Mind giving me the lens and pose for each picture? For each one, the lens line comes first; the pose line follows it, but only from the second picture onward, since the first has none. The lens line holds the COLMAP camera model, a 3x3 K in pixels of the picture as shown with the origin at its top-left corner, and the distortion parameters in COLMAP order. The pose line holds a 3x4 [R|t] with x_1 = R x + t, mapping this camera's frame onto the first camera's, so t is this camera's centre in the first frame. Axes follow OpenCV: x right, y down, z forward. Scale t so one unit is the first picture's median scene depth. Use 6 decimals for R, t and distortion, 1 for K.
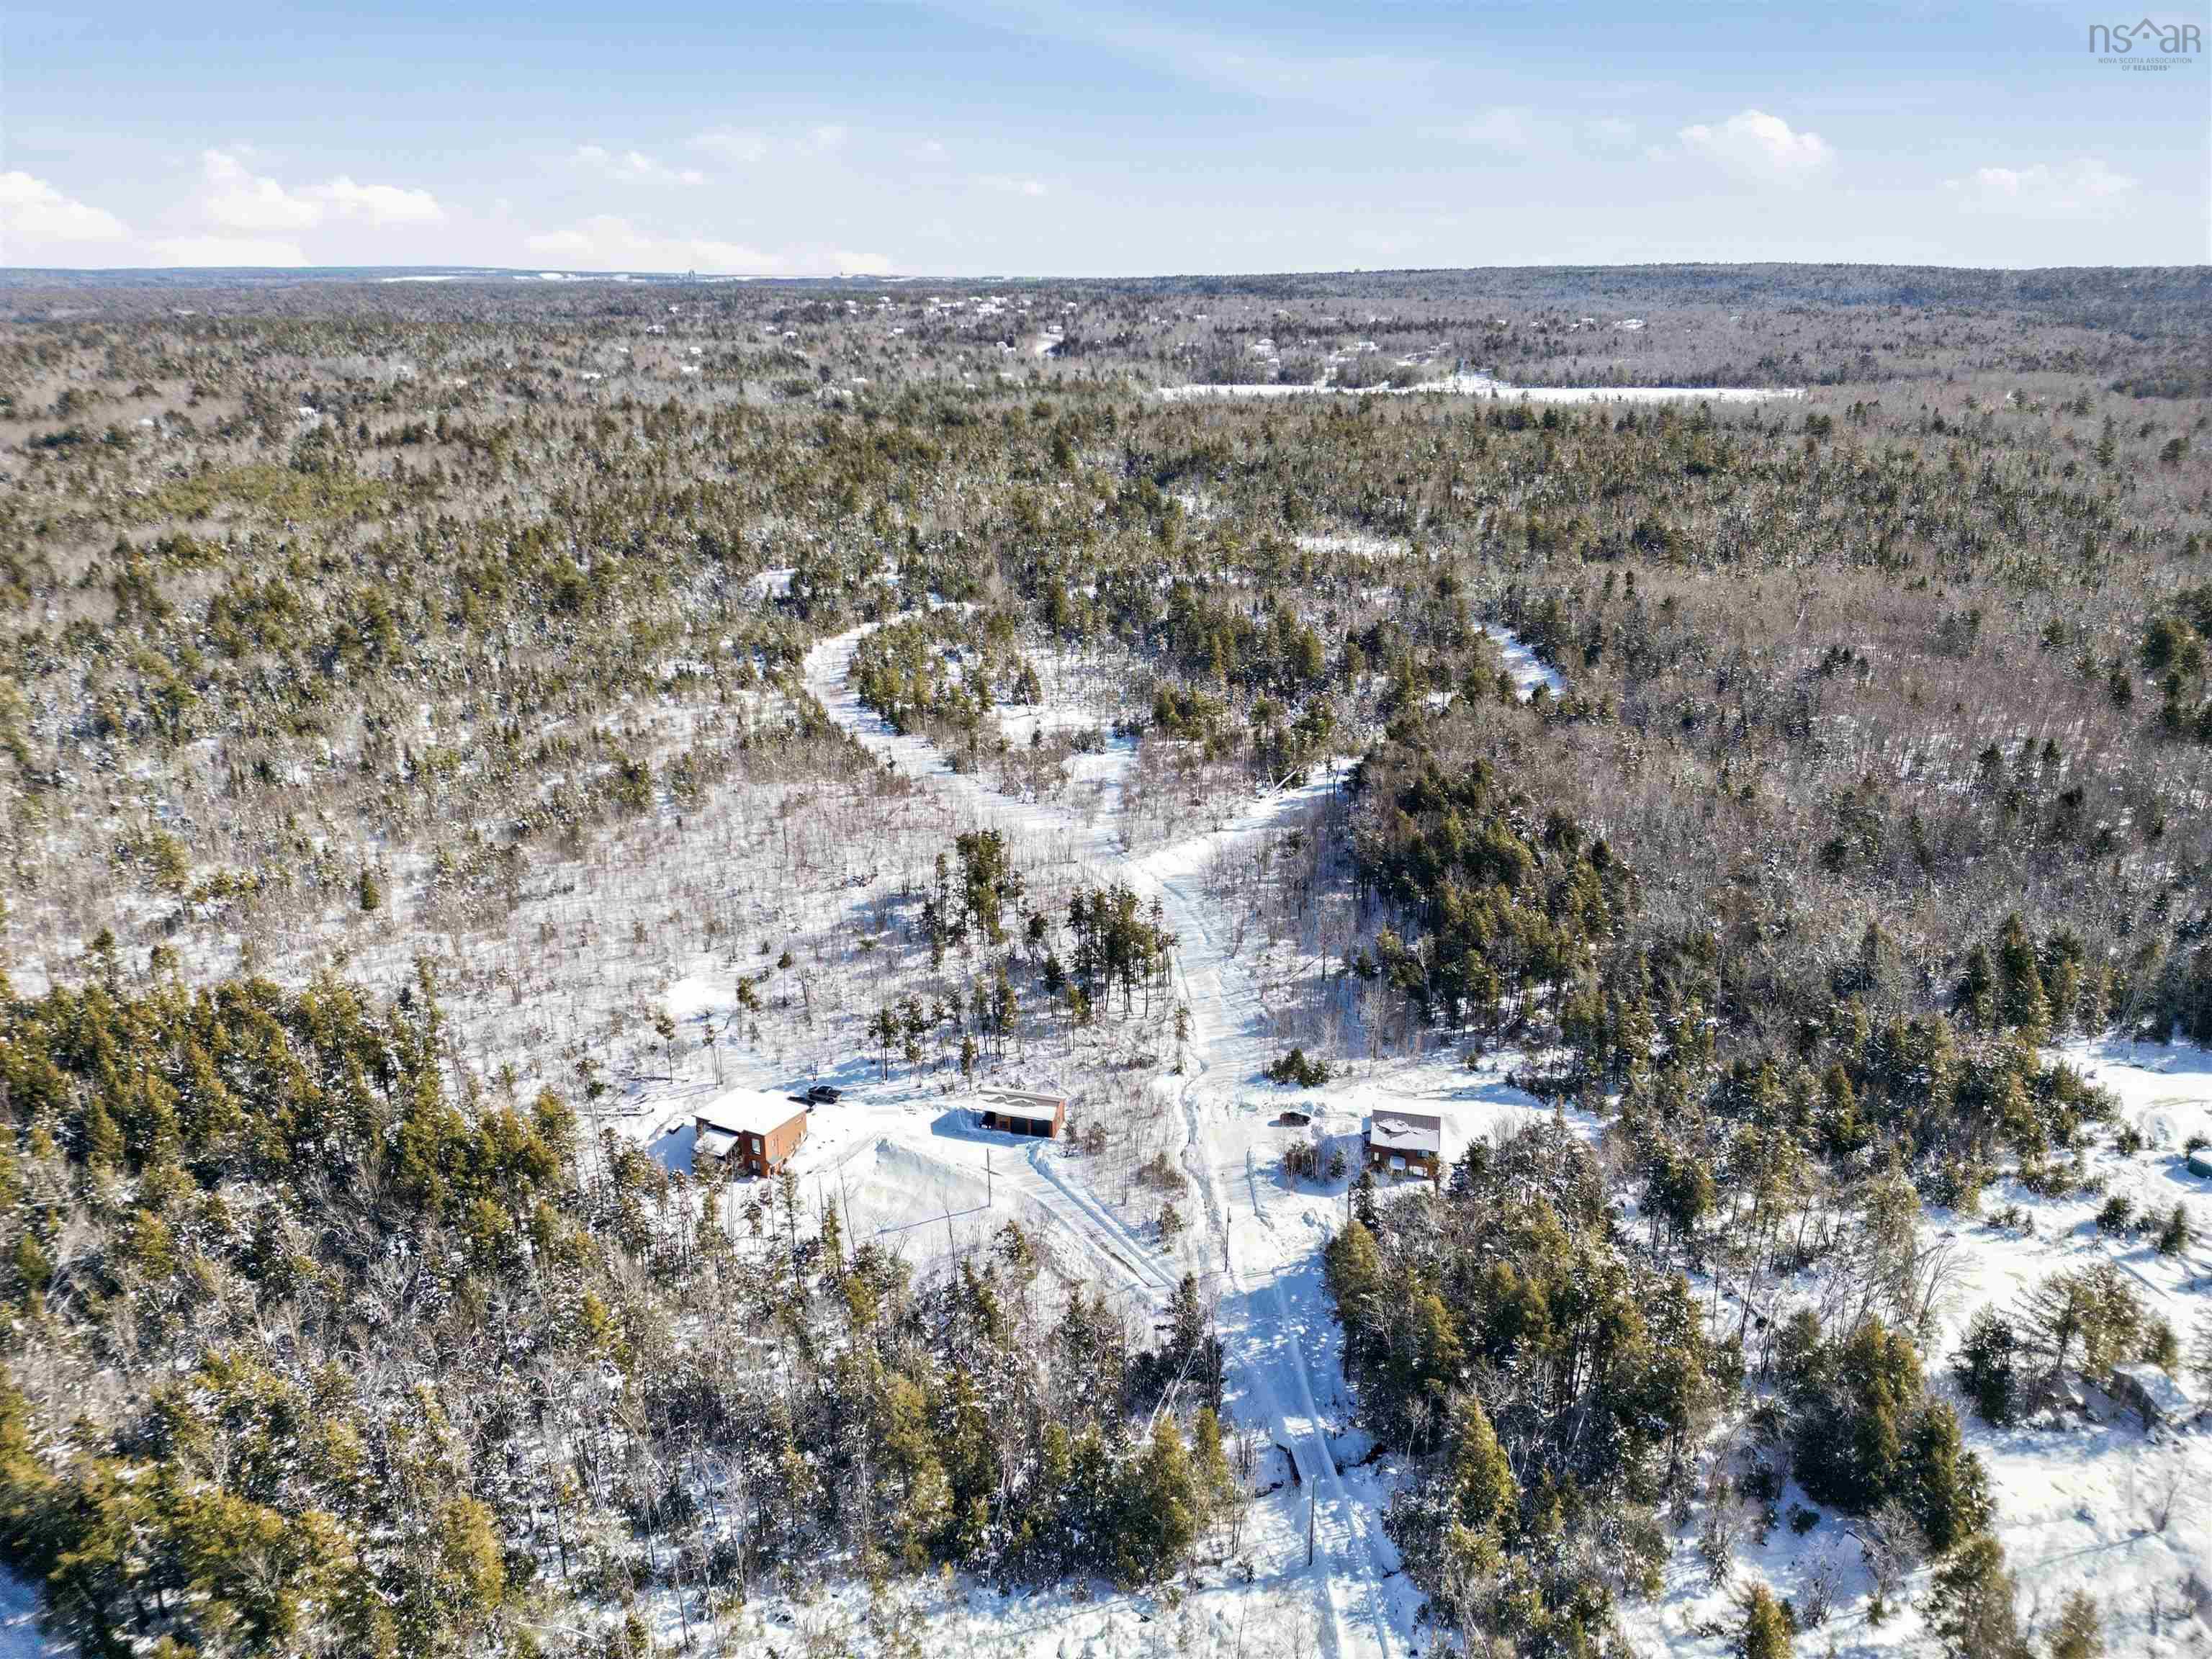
lens RADIAL K [[1538.8, 0, 1100.4], [0, 1538.8, 832.1], [0, 0, 1]] dist [0.086287, -0.076960]
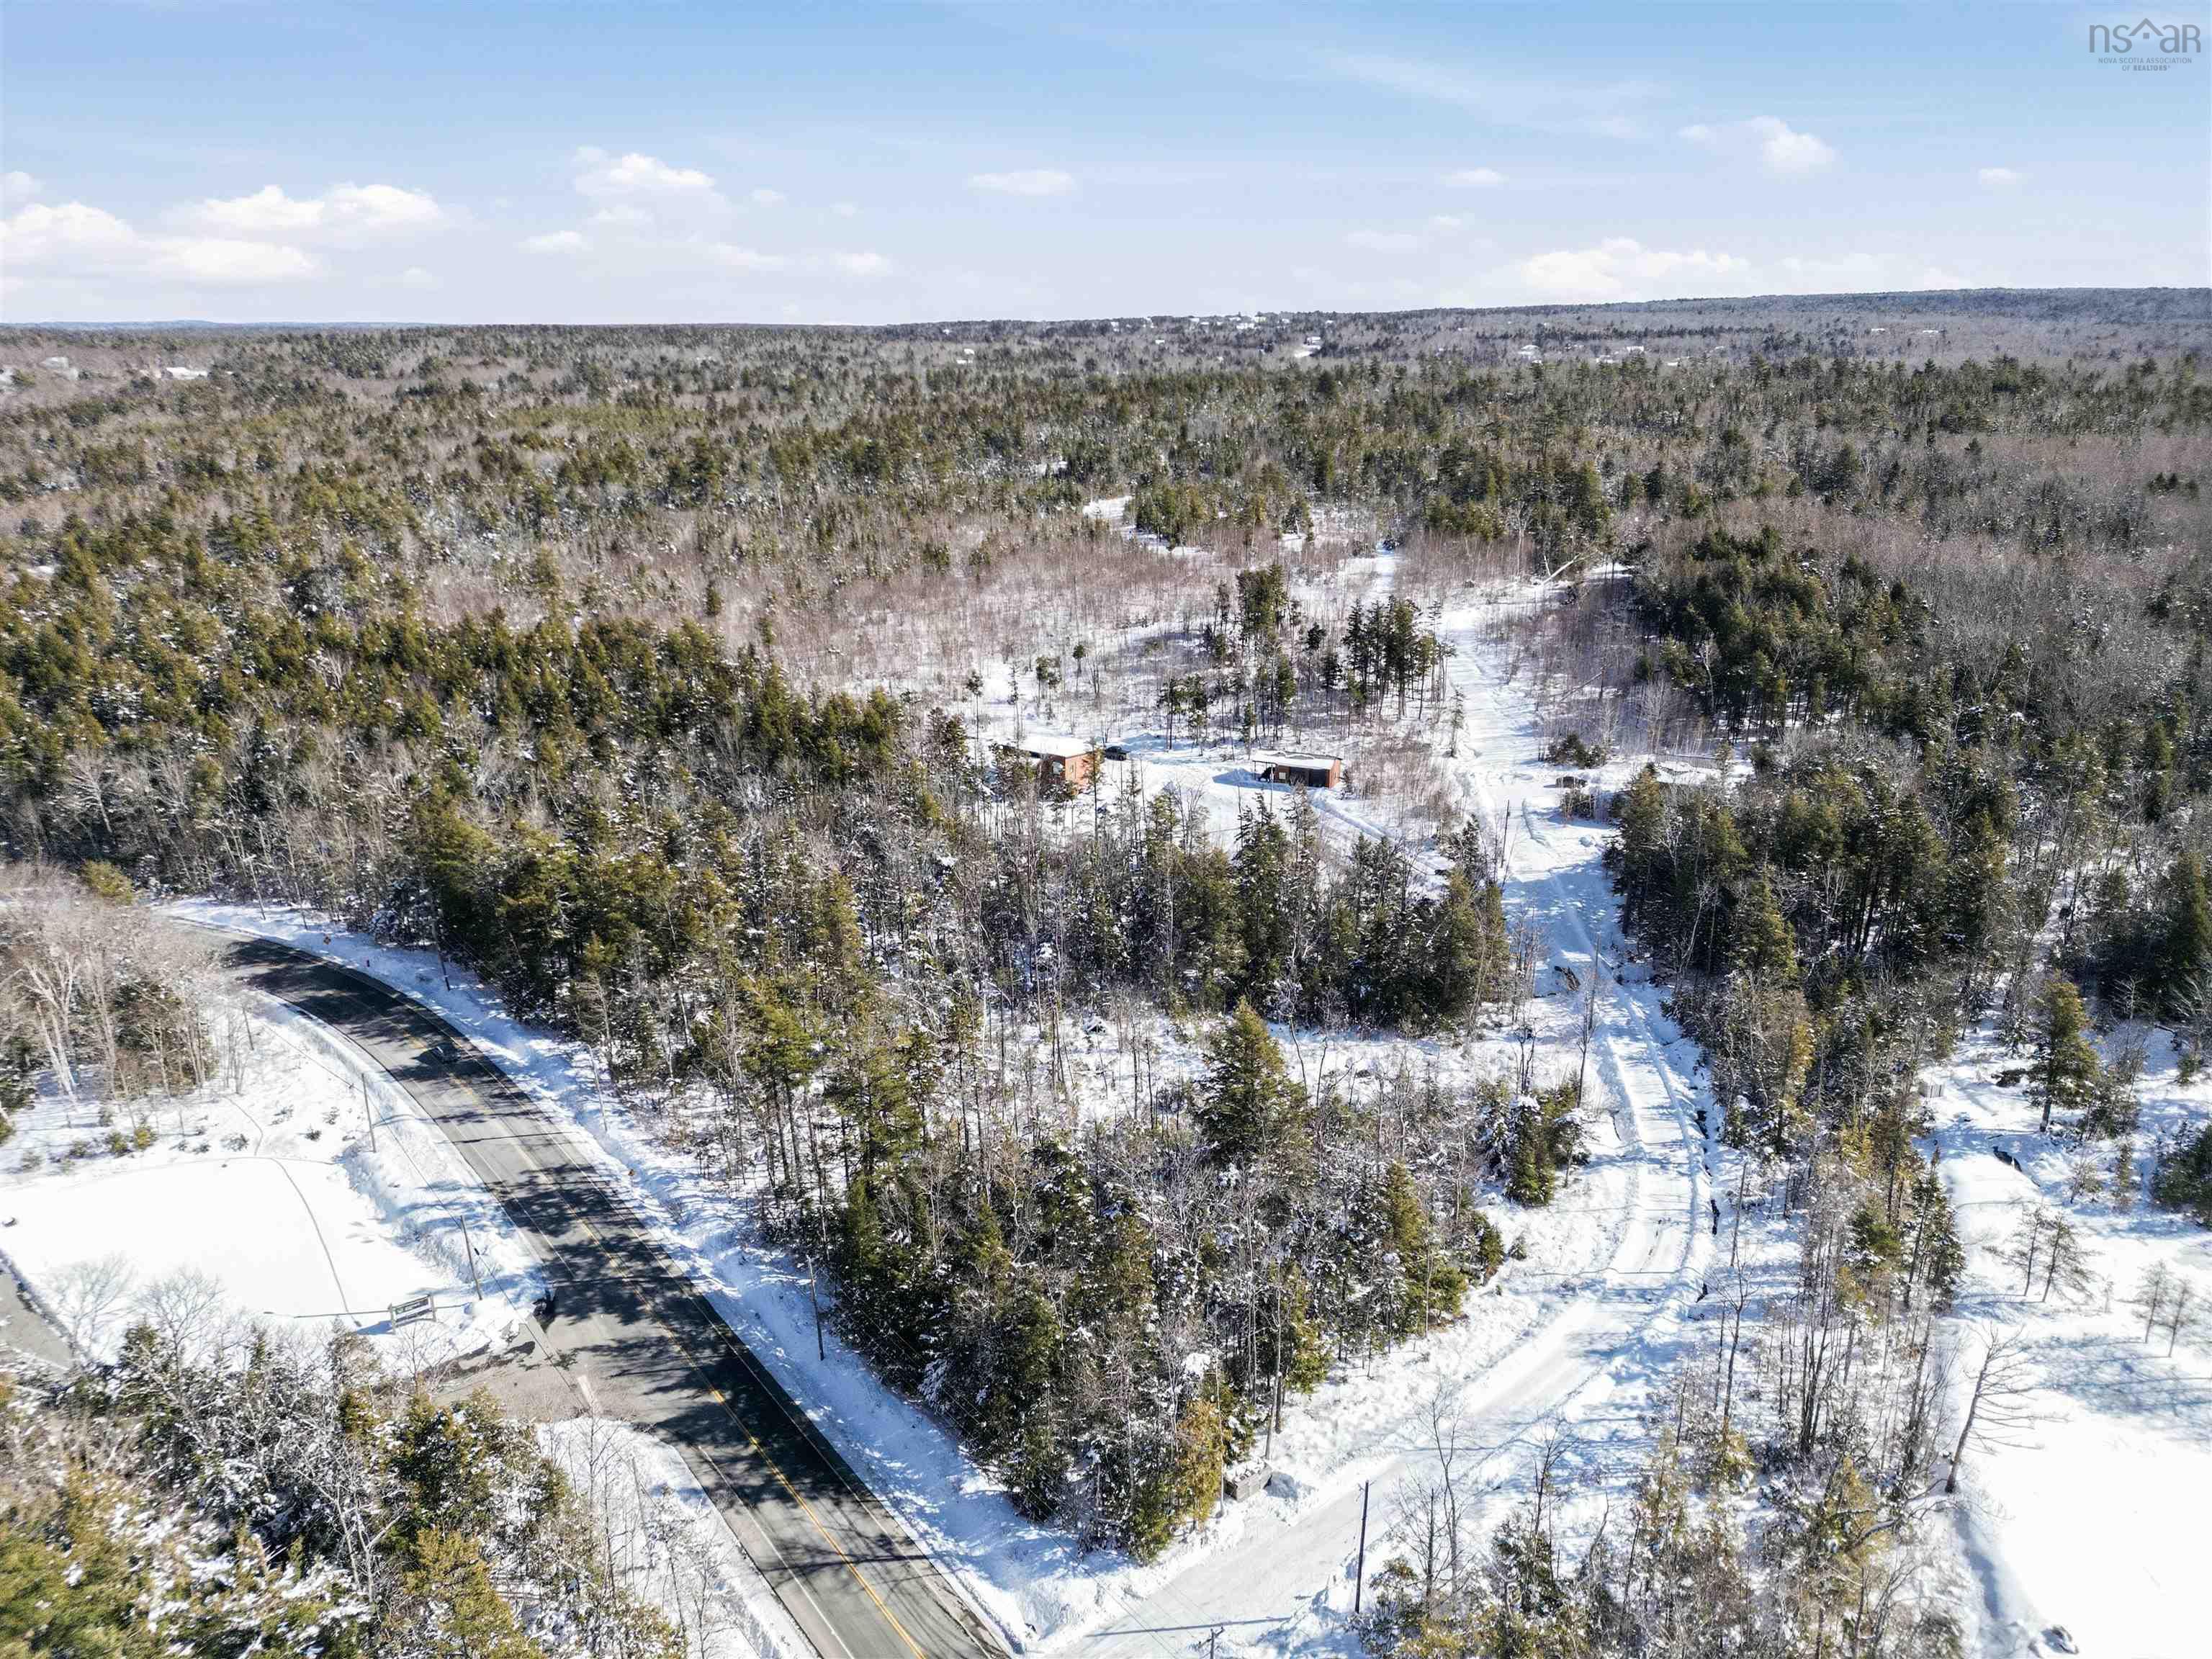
lens RADIAL K [[1538.8, 0, 1094.8], [0, 1538.8, 833.1], [0, 0, 1]] dist [0.086287, -0.076960]
pose [[0.987826, 0.050307, -0.147204, -0.029077], [-0.055708, 0.997908, -0.032802, 0.239752], [0.145246, 0.040603, 0.988562, -0.051850]]
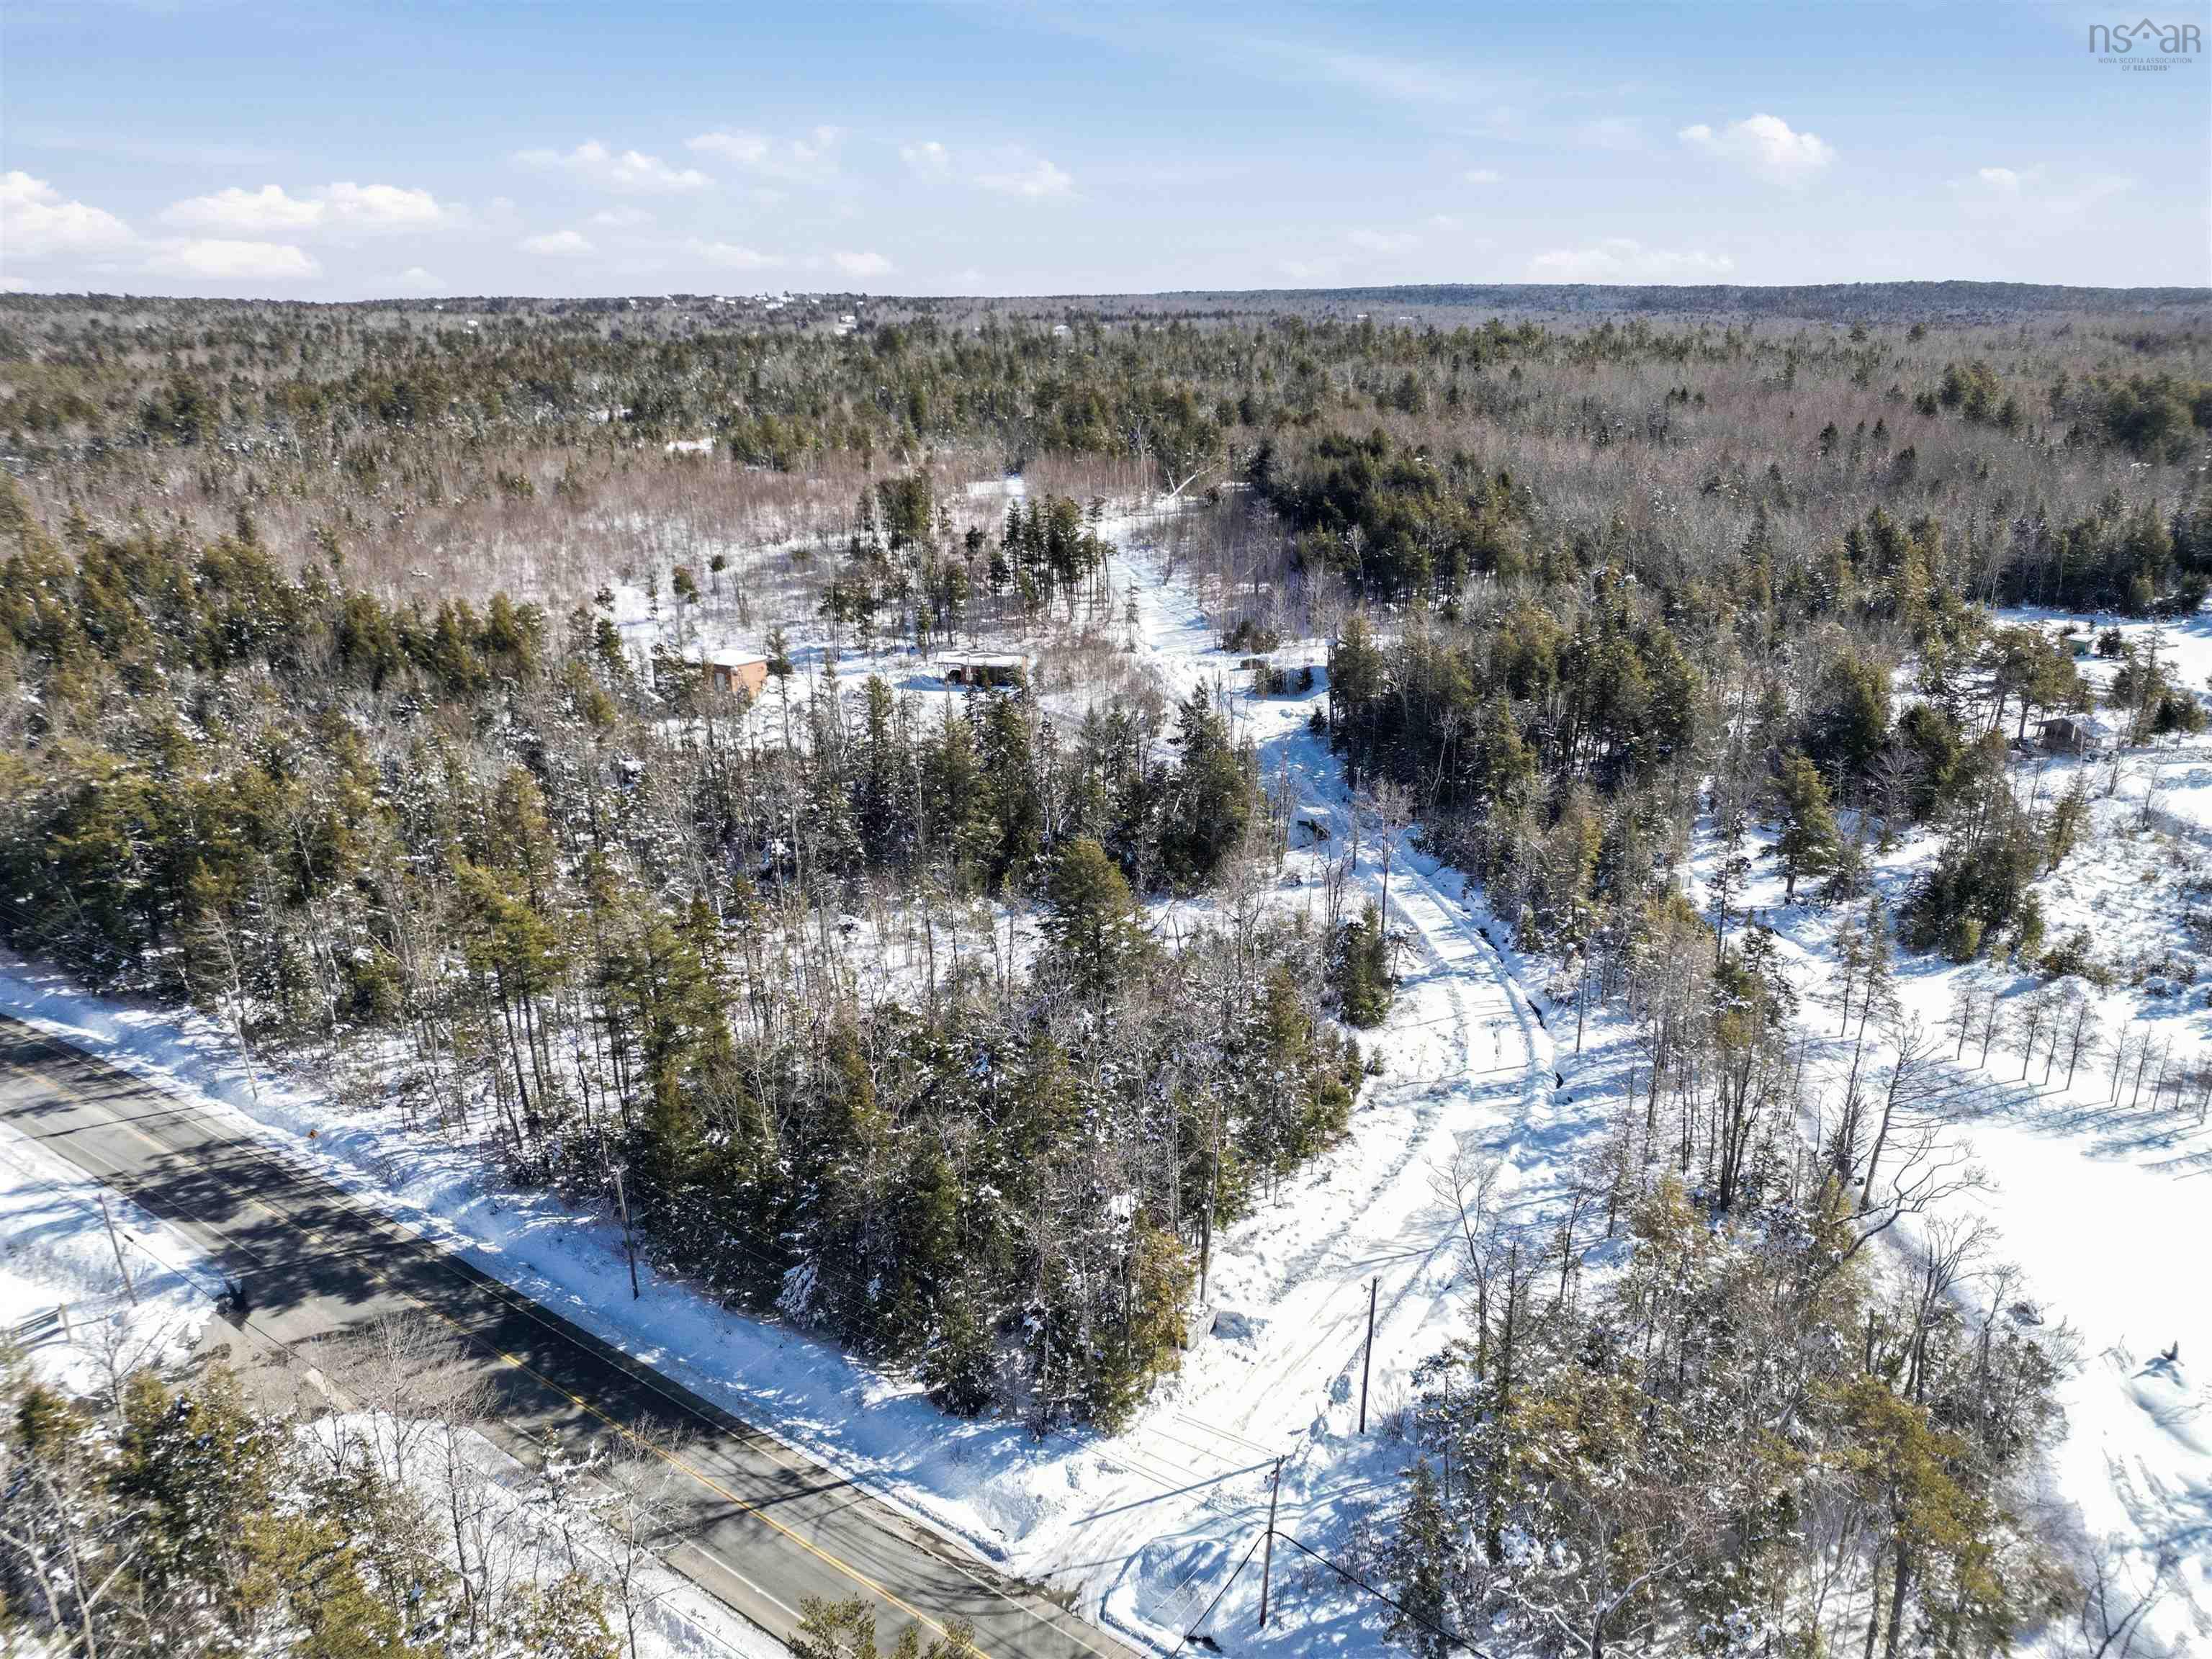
lens RADIAL K [[1538.8, 0, 1099.5], [0, 1538.8, 839.0], [0, 0, 1]] dist [0.086287, -0.076960]
pose [[0.990188, -0.037054, 0.134741, -0.103872], [0.041383, 0.998709, -0.029474, 0.289795], [-0.133474, 0.034761, 0.990442, 0.009811]]
